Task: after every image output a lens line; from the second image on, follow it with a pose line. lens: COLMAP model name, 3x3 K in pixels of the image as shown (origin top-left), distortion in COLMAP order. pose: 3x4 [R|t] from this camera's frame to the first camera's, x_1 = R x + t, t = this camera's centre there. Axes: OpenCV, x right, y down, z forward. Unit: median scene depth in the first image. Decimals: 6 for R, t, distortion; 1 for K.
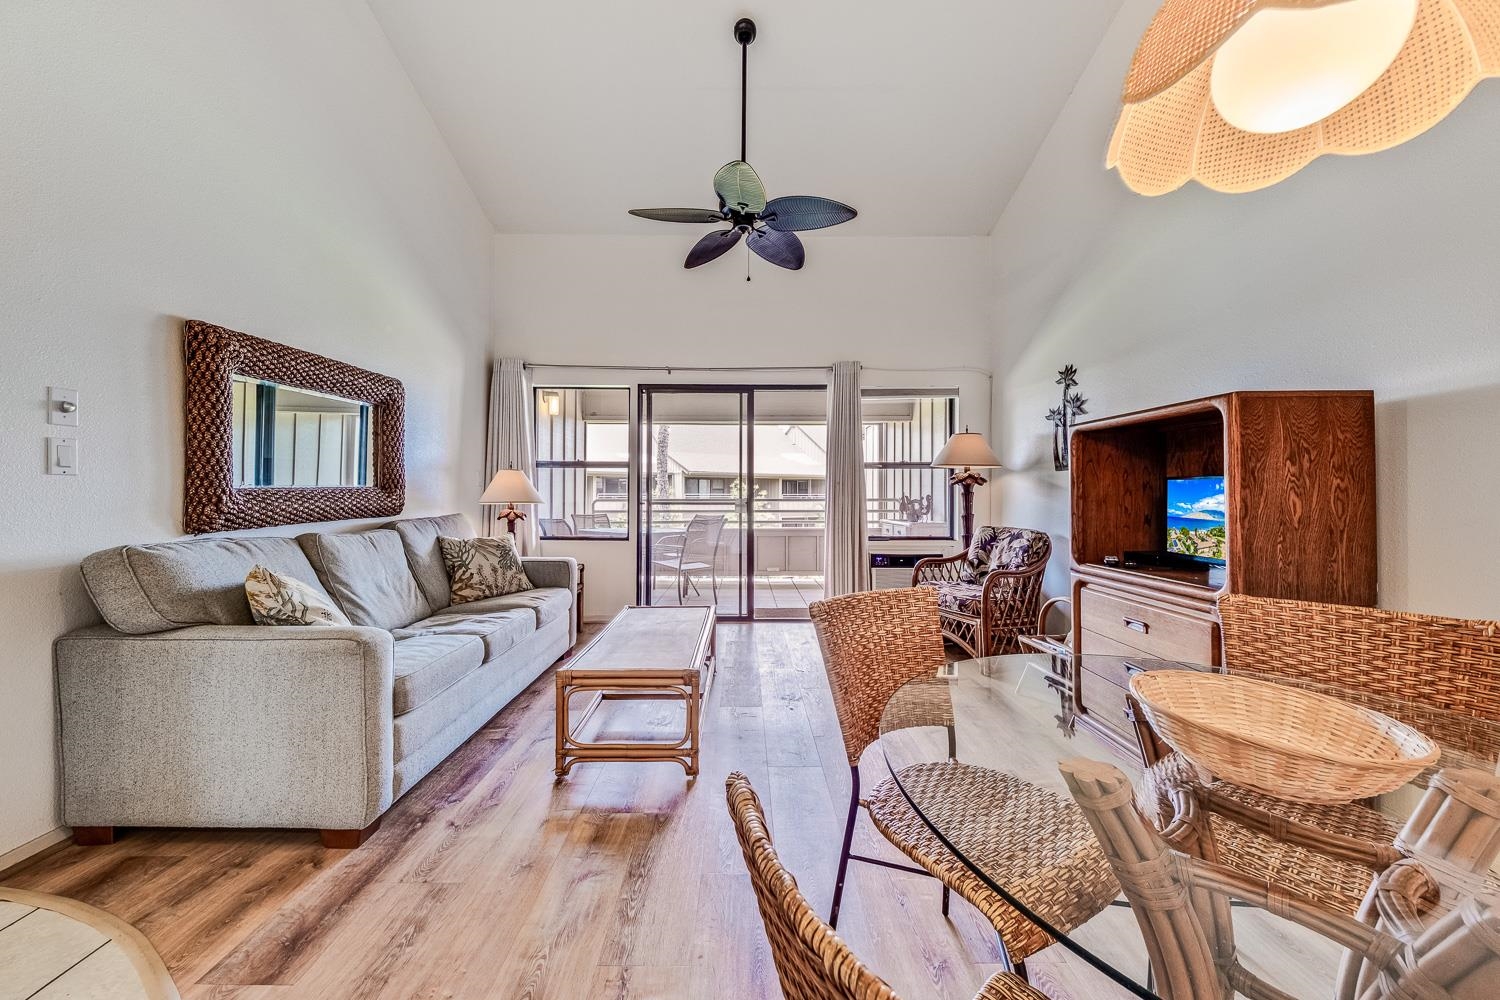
lens RADIAL K [[545.9, 0, 747.3], [0, 545.9, 493.9], [0, 0, 1]] dist [0.002509, 0.000125]
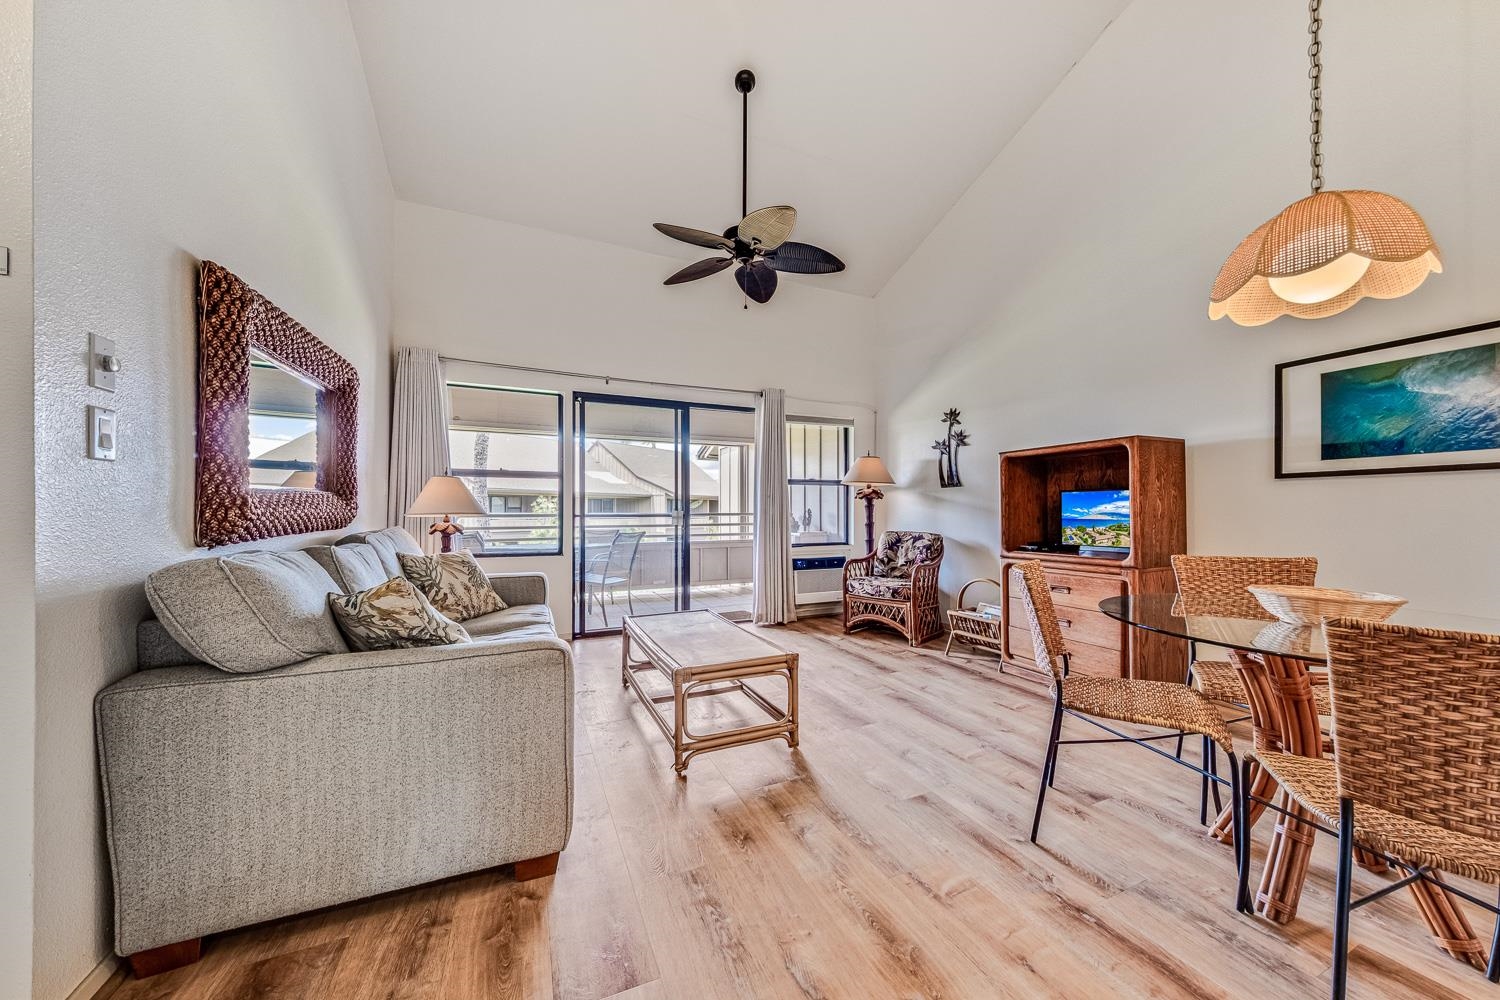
lens RADIAL K [[531.7, 0, 763.8], [0, 531.7, 514.0], [0, 0, 1]] dist [-0.000185, -0.000162]
pose [[0.908908, -0.004531, 0.416972, -0.399854], [0.004286, 0.999990, 0.001524, 0.019433], [-0.416975, 0.000402, 0.908918, 0.015321]]
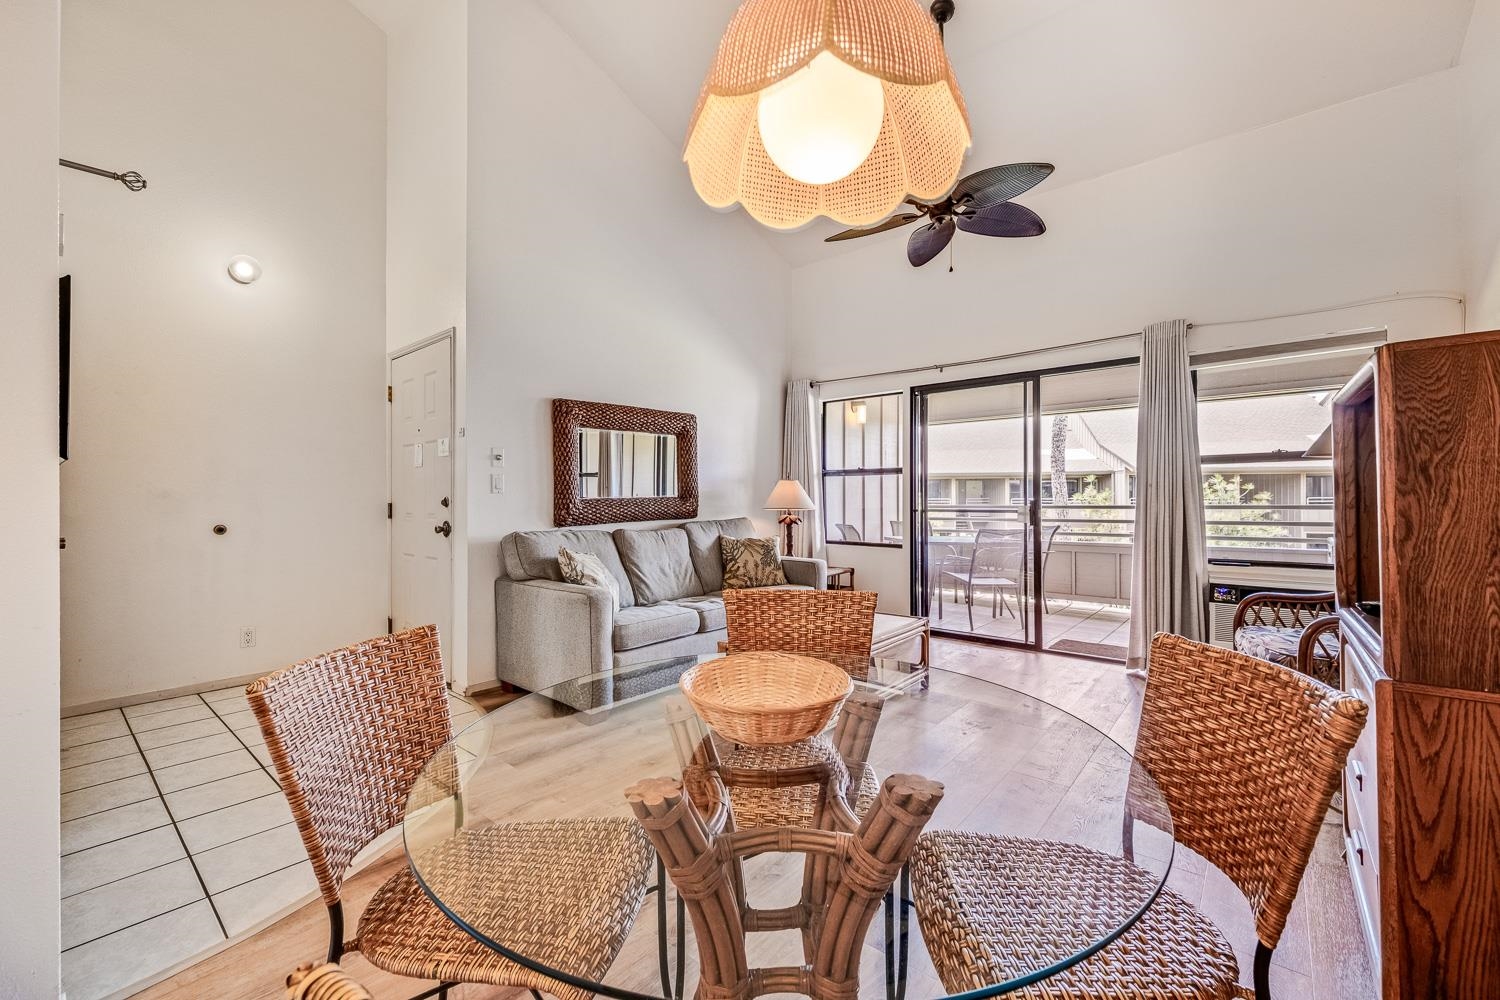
lens RADIAL K [[611.5, 0, 750.0], [0, 611.5, 500.0], [0, 0, 1]] dist [0.025762, -0.000113]
pose [[0.755309, -0.004195, -0.655355, 0.416618], [0.005739, 0.999984, 0.000213, -0.003555], [0.655343, -0.003922, 0.755321, -0.016366]]
